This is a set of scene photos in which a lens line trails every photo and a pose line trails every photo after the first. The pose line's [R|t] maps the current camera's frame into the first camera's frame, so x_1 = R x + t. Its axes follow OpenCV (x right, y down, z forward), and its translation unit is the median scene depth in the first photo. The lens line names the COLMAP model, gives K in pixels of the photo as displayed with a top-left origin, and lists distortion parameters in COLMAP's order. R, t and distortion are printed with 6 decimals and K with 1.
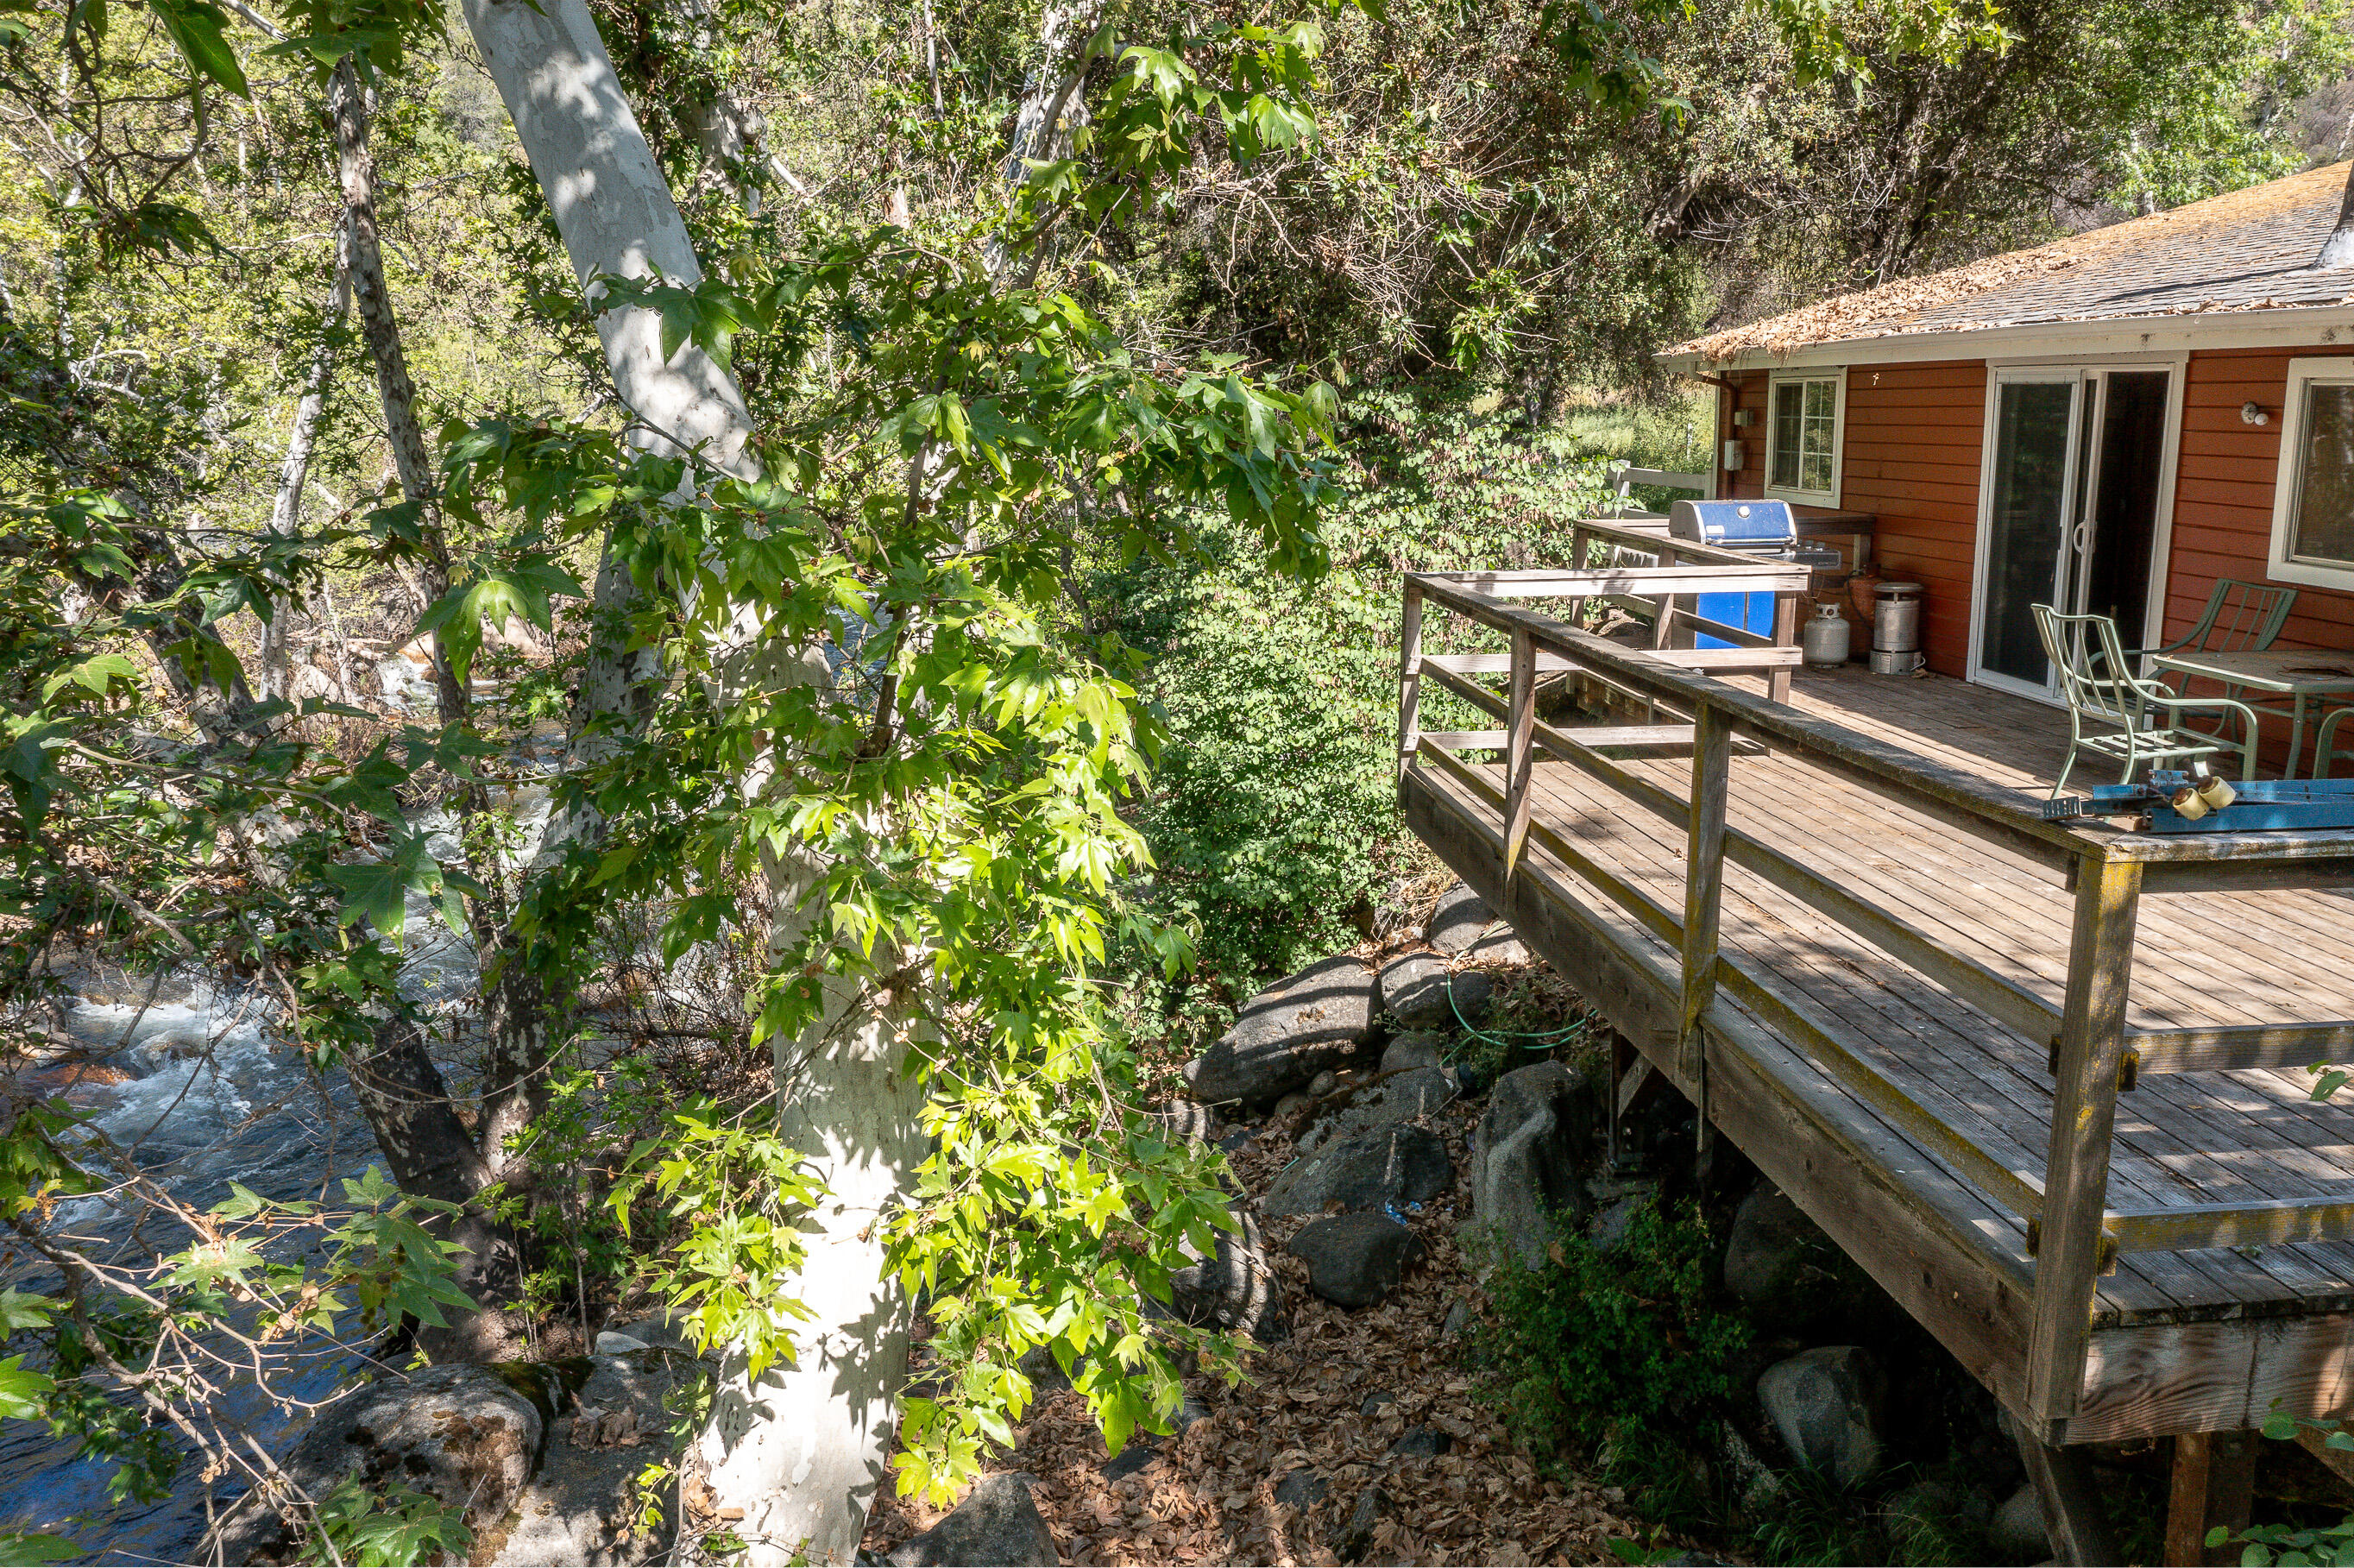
lens RADIAL K [[1876.3, 0, 1179.1], [0, 1876.3, 783.9], [0, 0, 1]] dist [-0.013470, 0.007996]
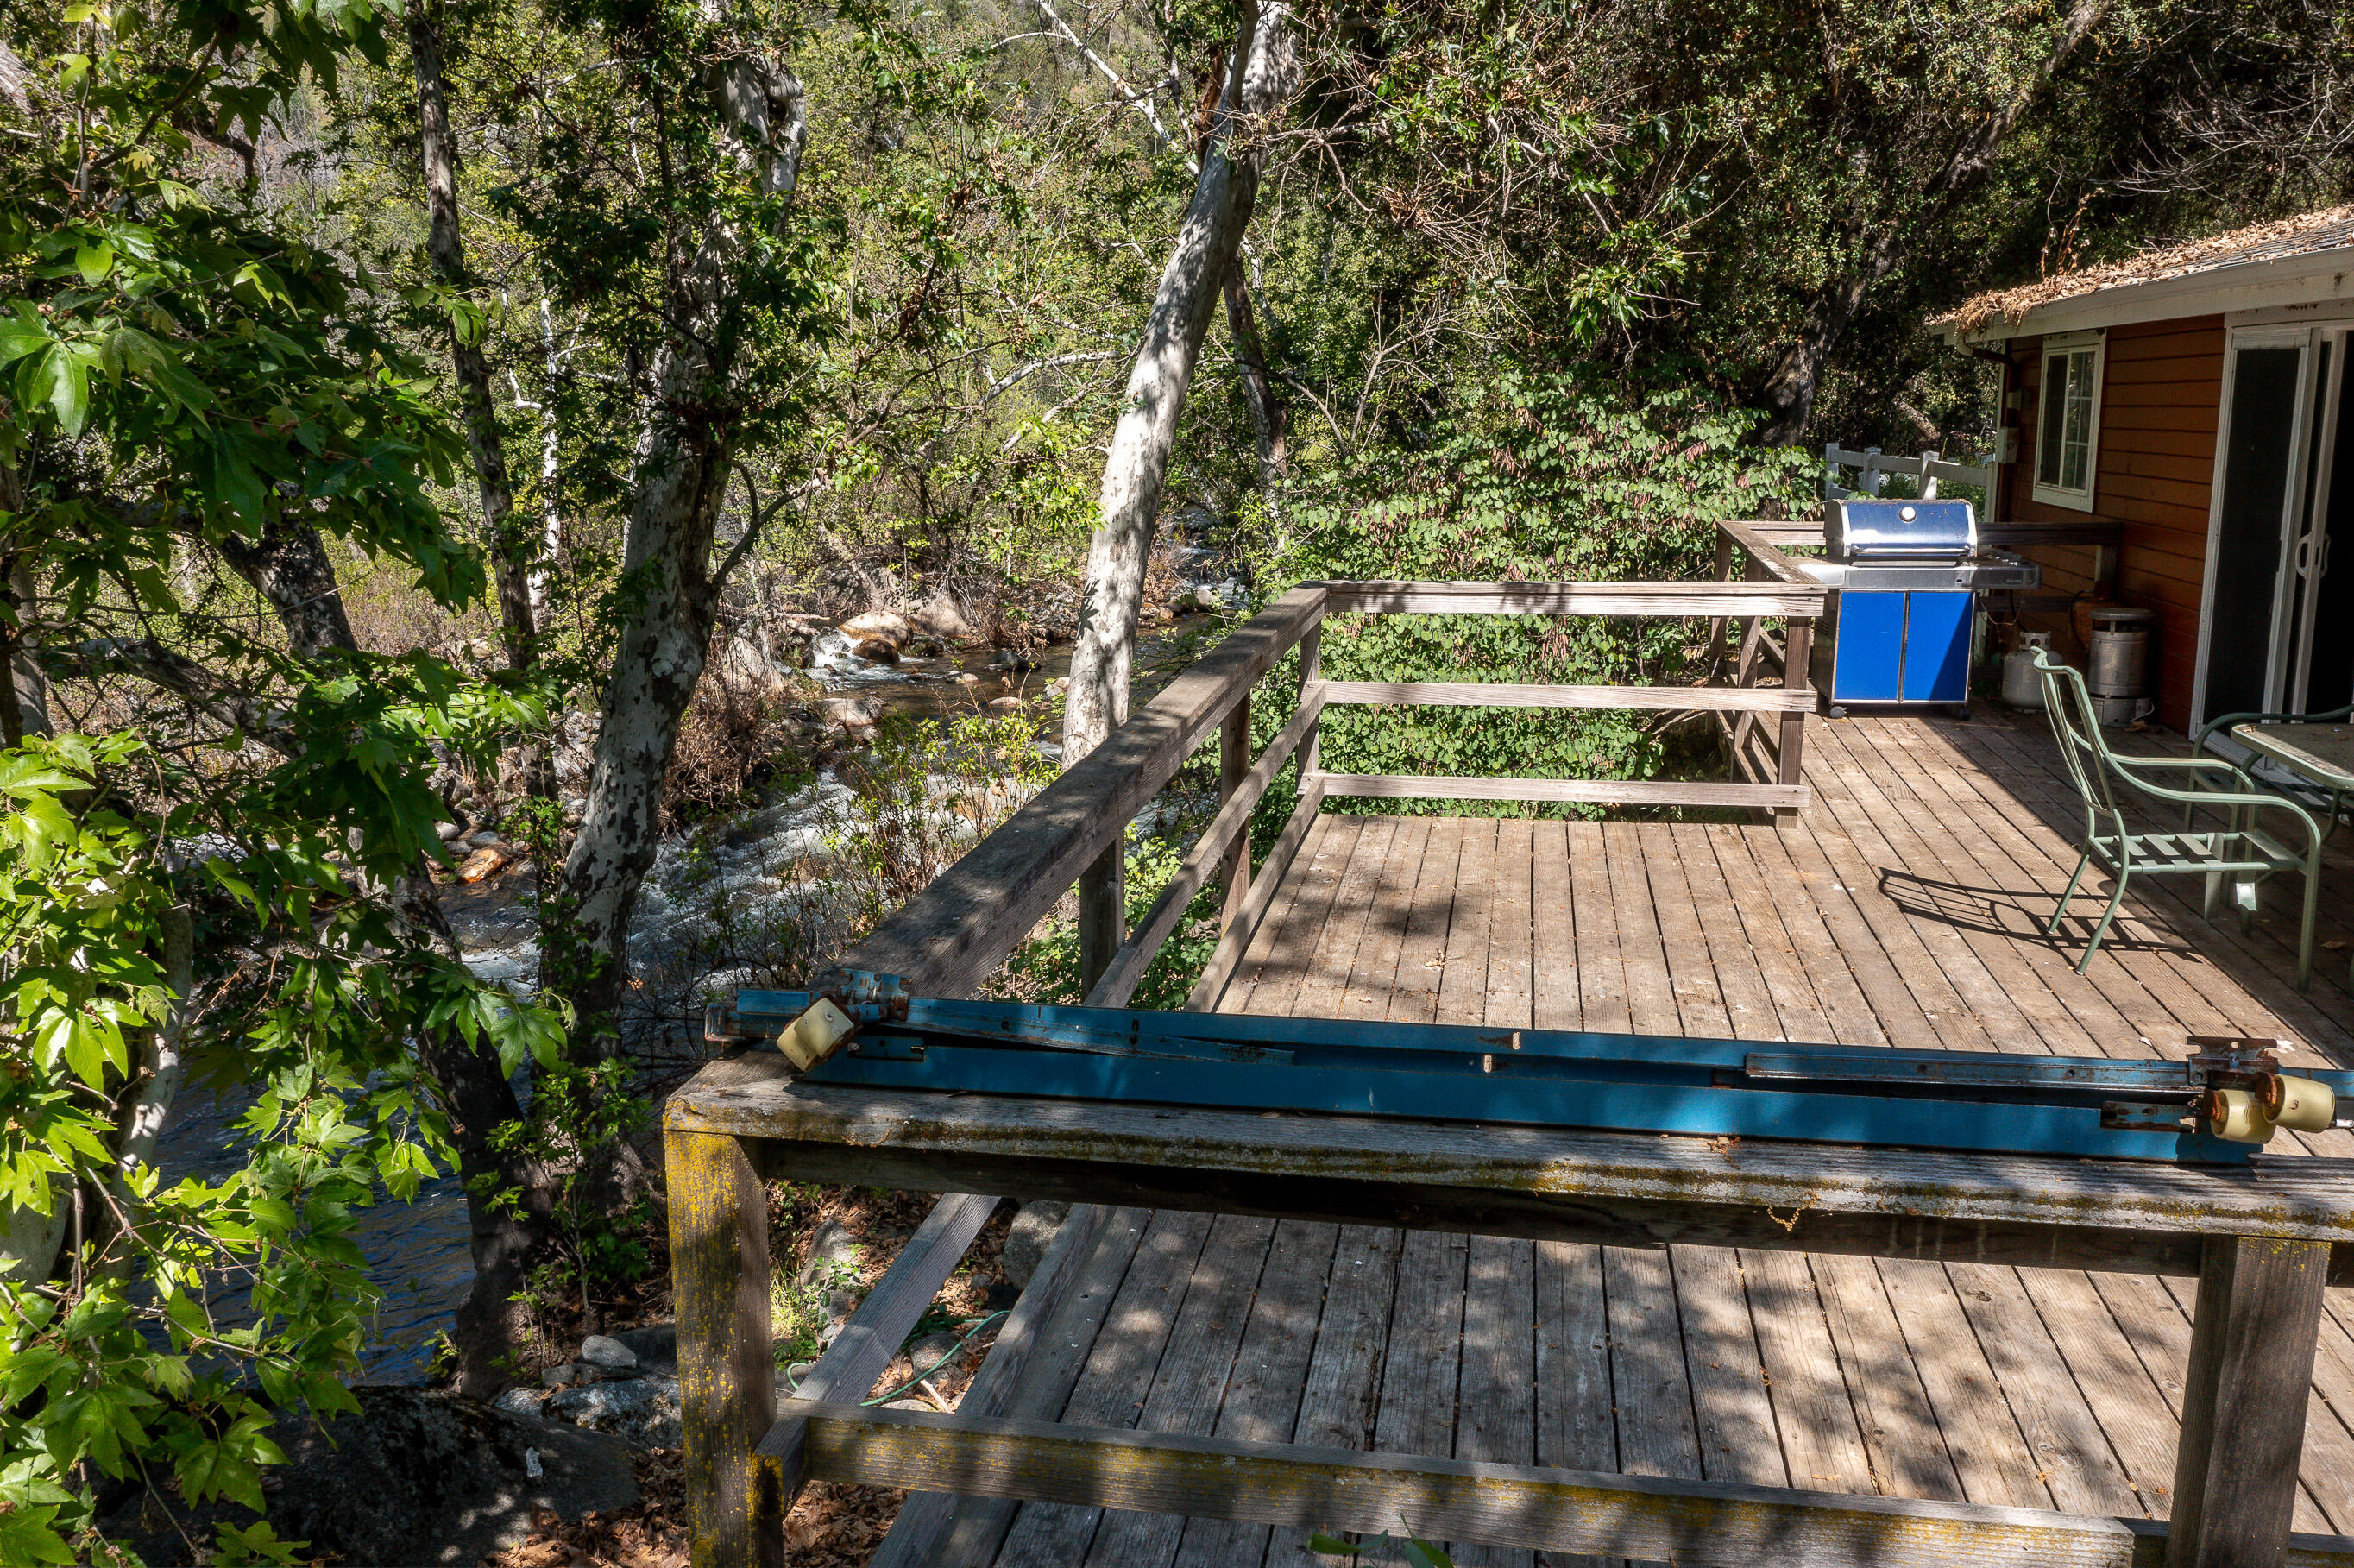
lens RADIAL K [[1876.3, 0, 1177.6], [0, 1876.3, 784.2], [0, 0, 1]] dist [-0.013470, 0.007996]
pose [[0.958439, 0.055126, -0.279922, 0.227248], [-0.053678, 0.998476, 0.012842, -0.022989], [0.280203, 0.002717, 0.959937, 0.141504]]
